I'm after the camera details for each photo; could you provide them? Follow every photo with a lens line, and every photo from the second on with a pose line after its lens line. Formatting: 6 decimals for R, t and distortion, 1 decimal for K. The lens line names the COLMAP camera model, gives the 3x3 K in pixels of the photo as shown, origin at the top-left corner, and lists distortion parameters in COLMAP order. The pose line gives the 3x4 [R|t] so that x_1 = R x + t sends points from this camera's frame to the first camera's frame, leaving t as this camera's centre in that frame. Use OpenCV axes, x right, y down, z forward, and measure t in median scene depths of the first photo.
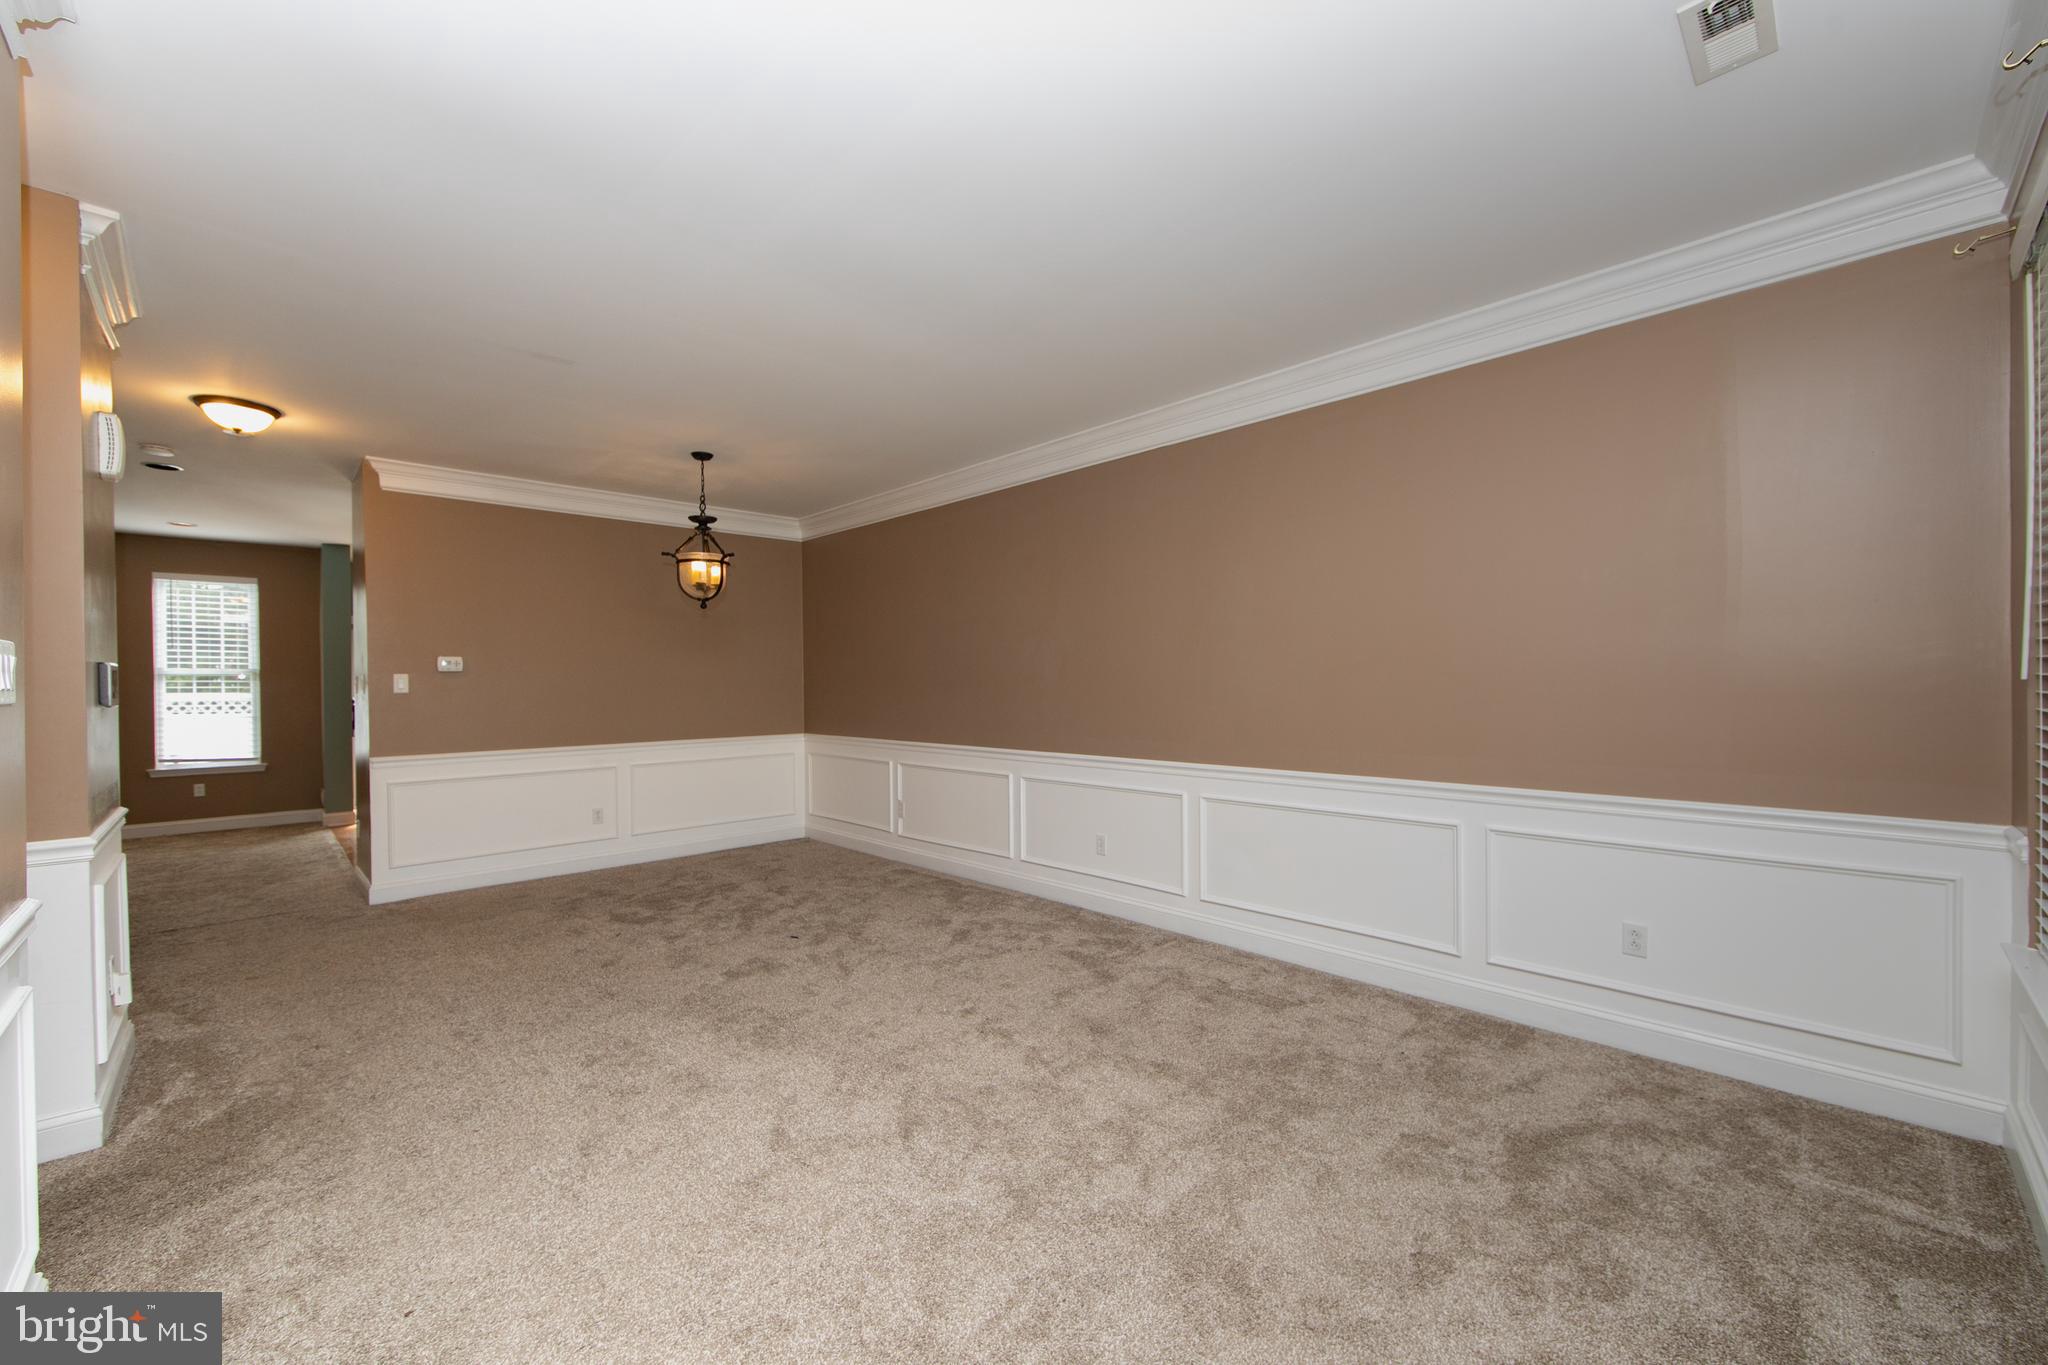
lens RADIAL K [[802.9, 0, 1029.0], [0, 802.9, 687.7], [0, 0, 1]] dist [0.001556, 0.000228]
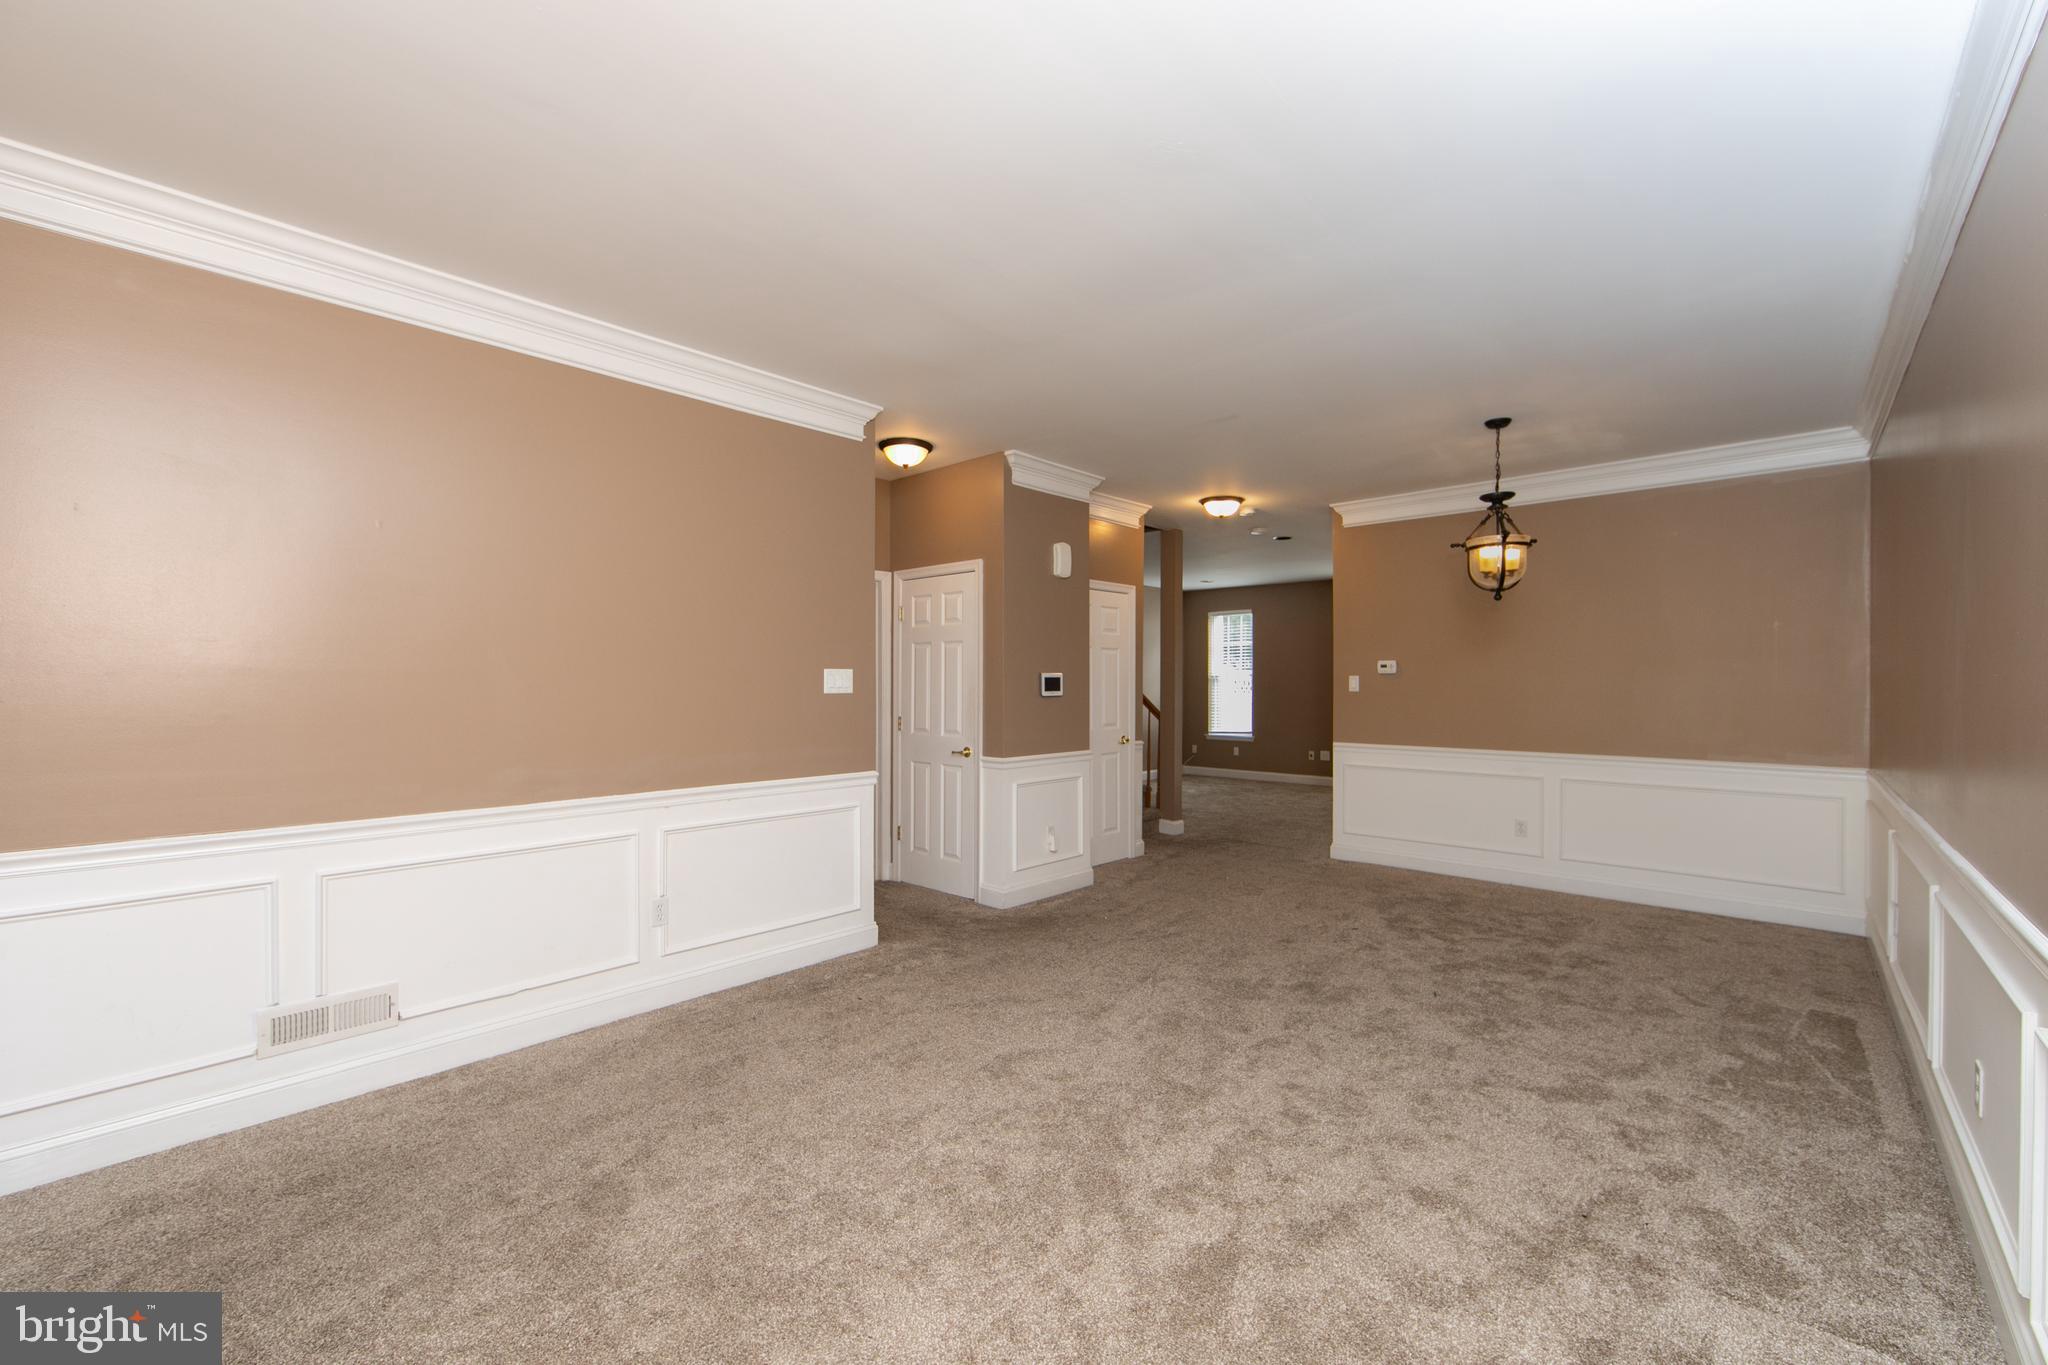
lens RADIAL K [[823.9, 0, 1026.4], [0, 823.9, 687.8], [0, 0, 1]] dist [-0.000436, -0.000221]
pose [[0.051640, 0.013056, -0.998580, 0.457086], [-0.008581, 0.999883, 0.012629, -0.010933], [0.998629, 0.007916, 0.051746, 0.457347]]
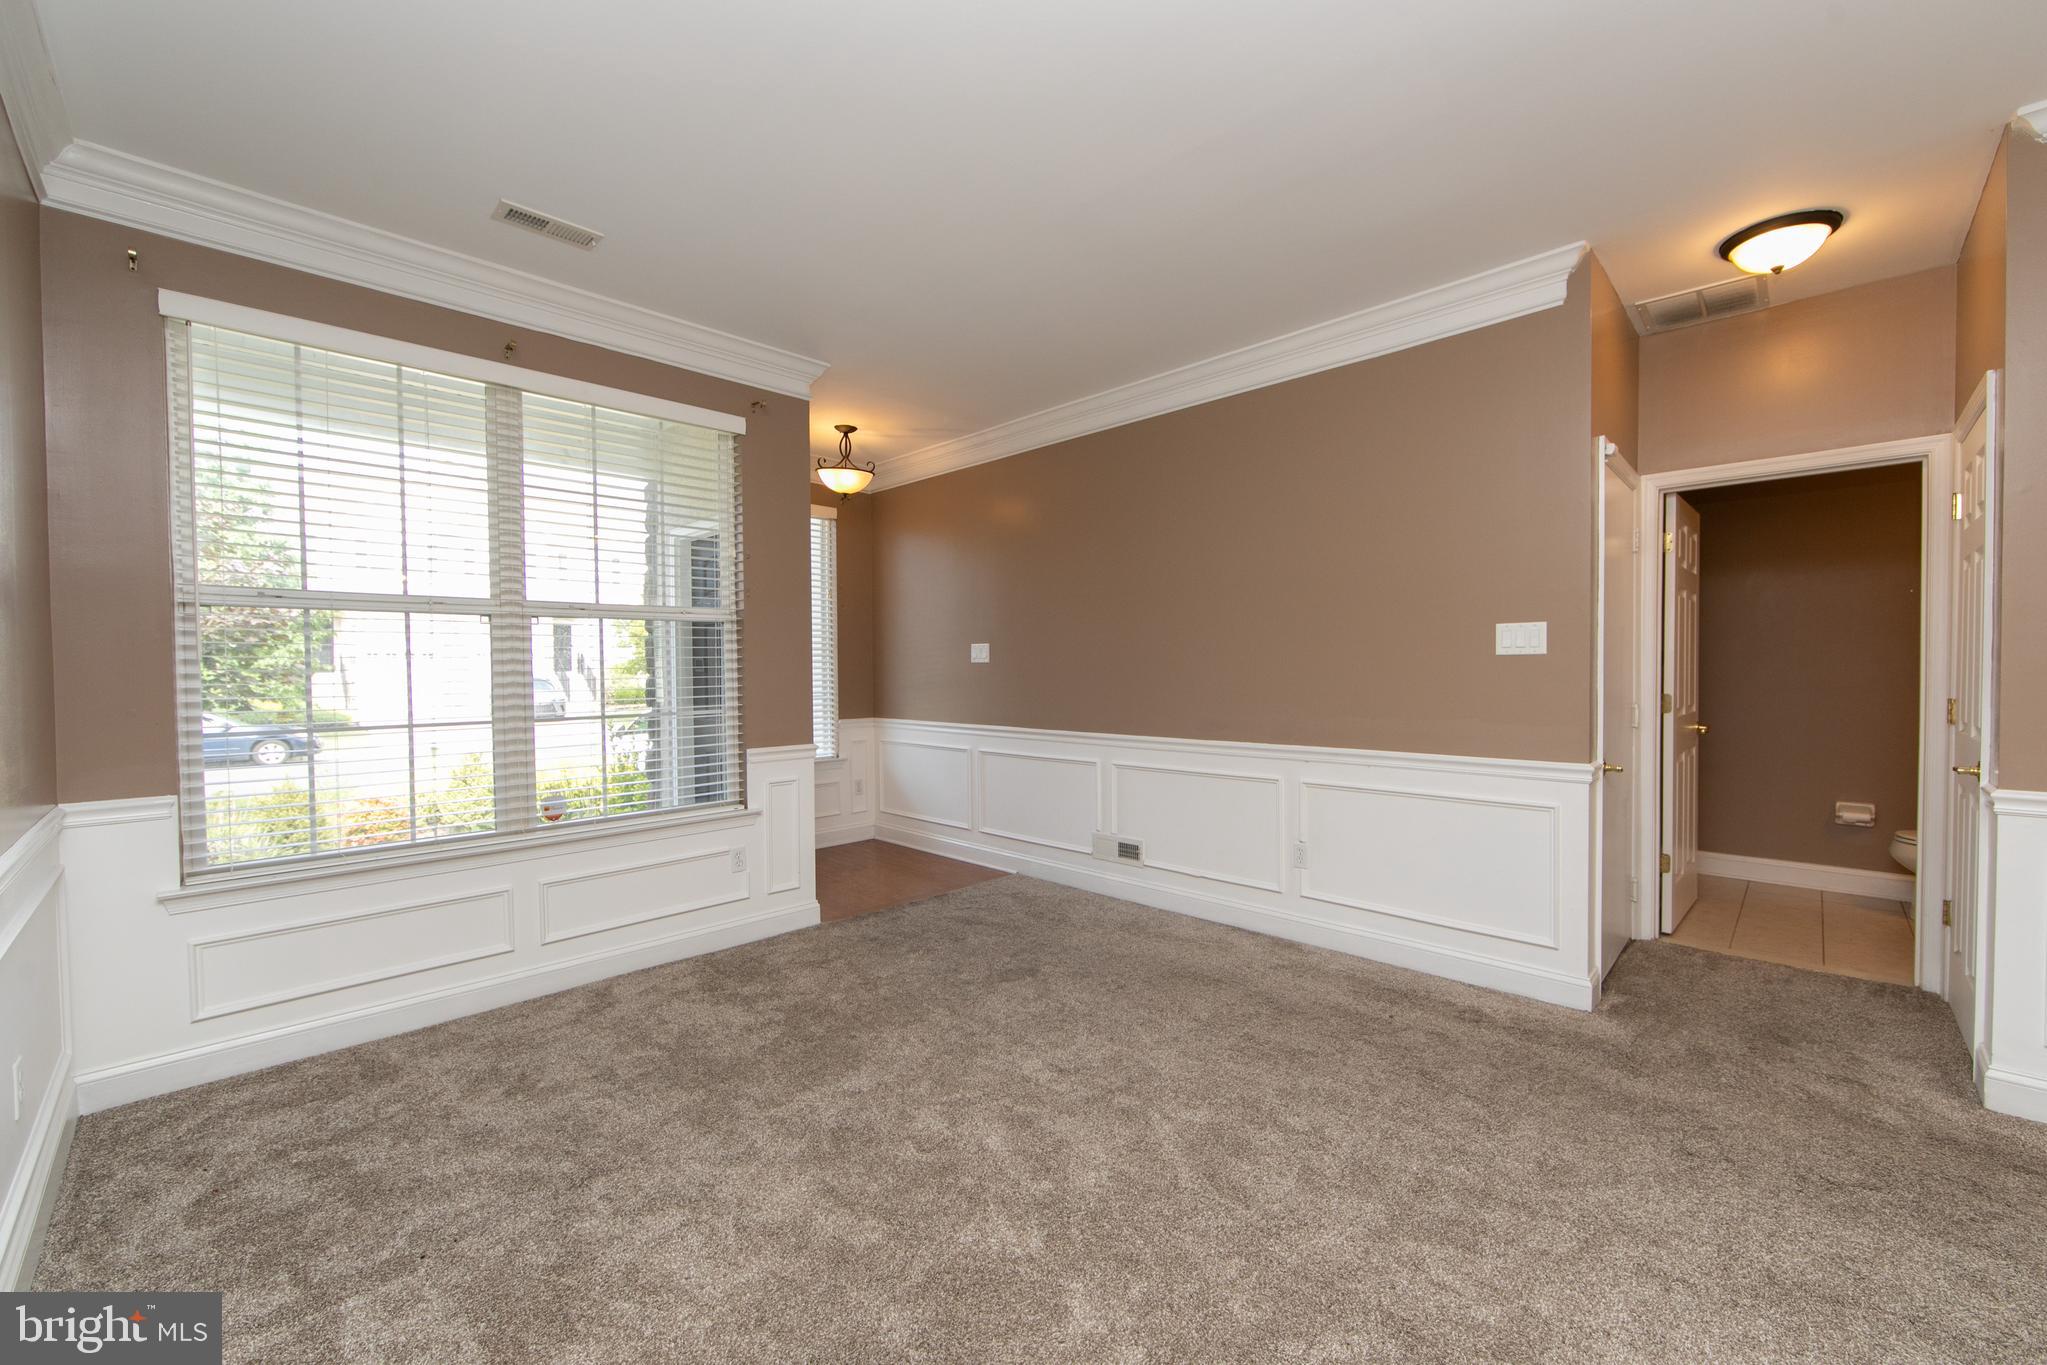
lens RADIAL K [[808.2, 0, 1026.7], [0, 808.2, 686.0], [0, 0, 1]] dist [-0.001717, -0.000155]
pose [[-0.999686, 0.017836, -0.017593, 0.006058], [0.017335, 0.999450, 0.028255, 0.007055], [0.018087, 0.027942, -0.999446, 0.934495]]
